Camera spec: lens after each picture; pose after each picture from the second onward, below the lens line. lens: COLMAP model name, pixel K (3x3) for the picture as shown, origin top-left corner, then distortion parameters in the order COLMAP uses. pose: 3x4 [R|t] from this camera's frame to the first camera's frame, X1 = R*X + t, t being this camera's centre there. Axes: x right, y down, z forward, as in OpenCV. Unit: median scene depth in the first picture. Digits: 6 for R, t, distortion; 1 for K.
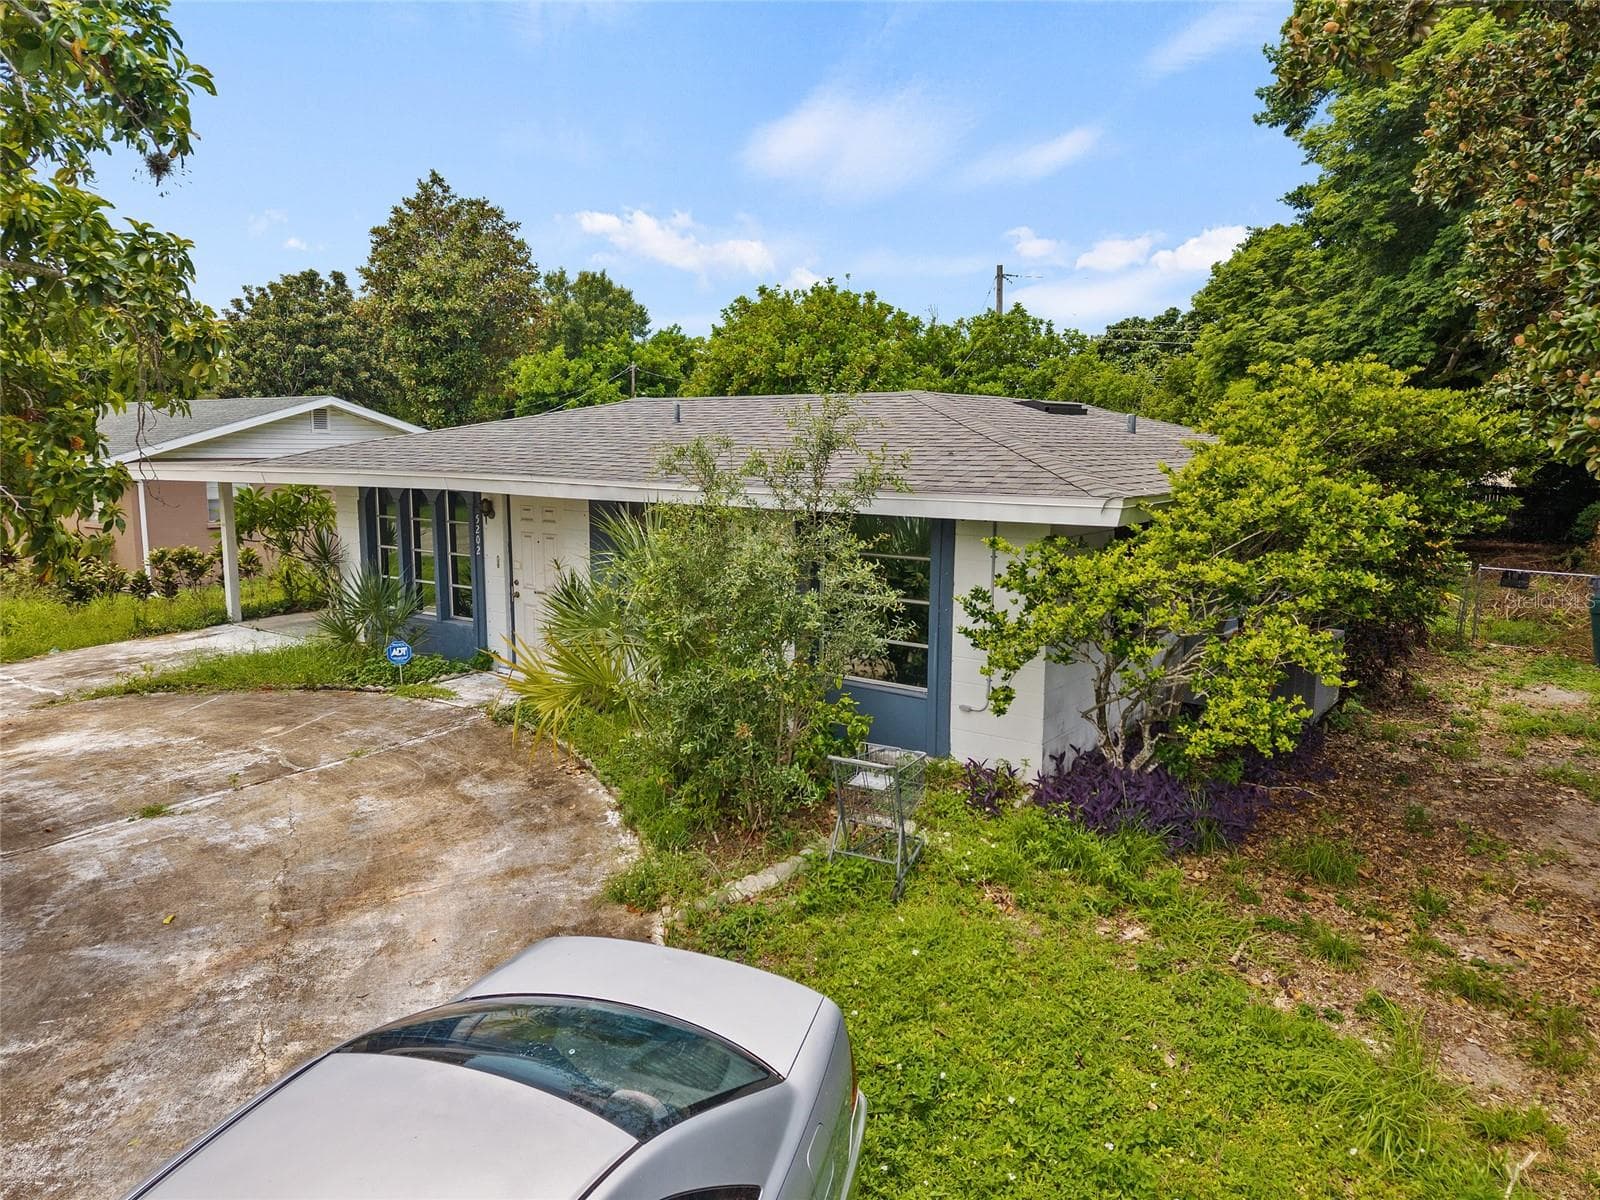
lens RADIAL K [[1074.6, 0, 792.5], [0, 1074.6, 598.5], [0, 0, 1]] dist [0.038732, -0.026102]
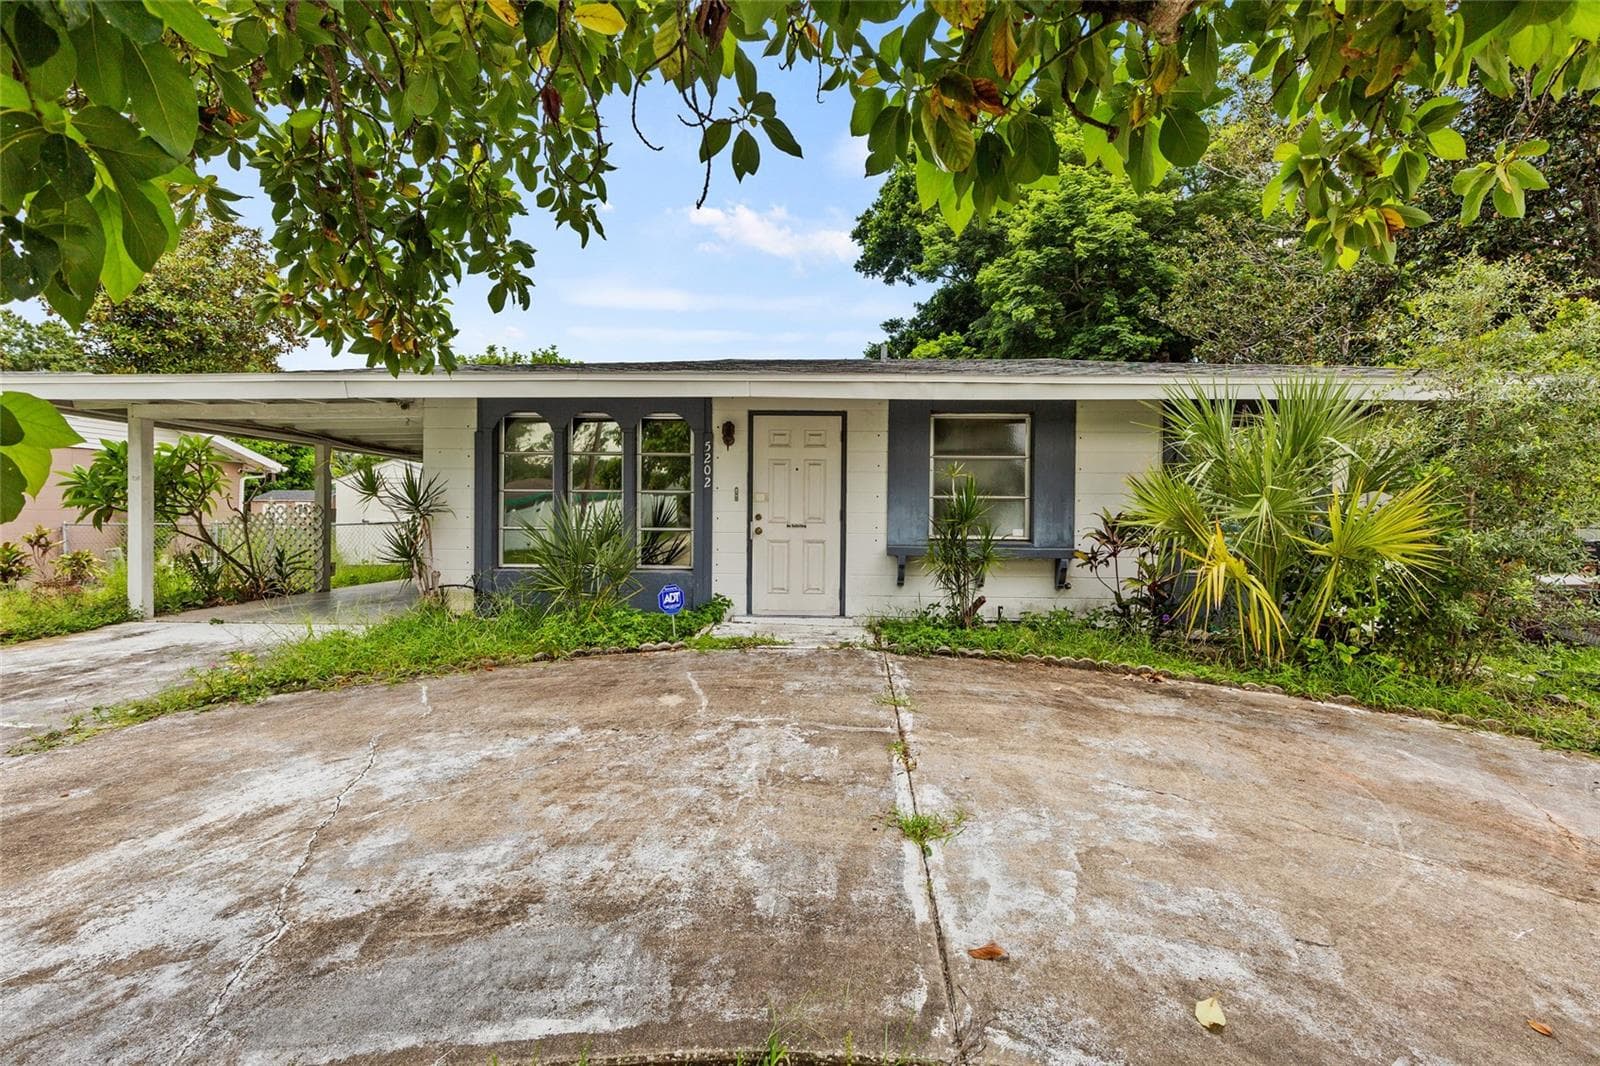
lens RADIAL K [[711.6, 0, 802.8], [0, 711.6, 533.1], [0, 0, 1]] dist [0.005459, -0.000037]
pose [[0.825256, -0.012301, 0.564625, -0.751382], [0.076568, 0.992969, -0.090278, 0.073579], [-0.559544, 0.117735, 0.820395, 0.663116]]
